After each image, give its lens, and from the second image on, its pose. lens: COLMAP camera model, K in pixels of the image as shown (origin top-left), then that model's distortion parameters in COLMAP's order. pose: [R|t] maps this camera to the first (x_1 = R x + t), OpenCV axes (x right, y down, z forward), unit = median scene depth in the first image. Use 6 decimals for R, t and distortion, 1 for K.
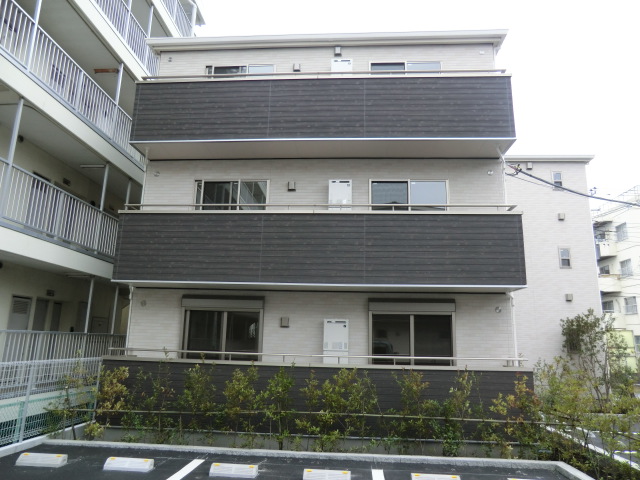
lens RADIAL K [[469.1, 0, 317.4], [0, 469.1, 237.8], [0, 0, 1]] dist [-0.096343, 0.108454]
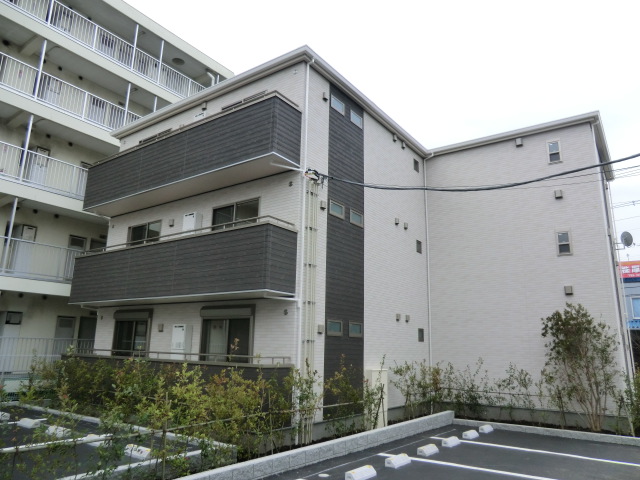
lens RADIAL K [[469.1, 0, 317.4], [0, 469.1, 237.8], [0, 0, 1]] dist [-0.096343, 0.108454]
pose [[0.856285, -0.125836, -0.500940, 0.982596], [0.112905, 0.992015, -0.056200, 0.052121], [0.504012, -0.008436, 0.863655, 0.097084]]
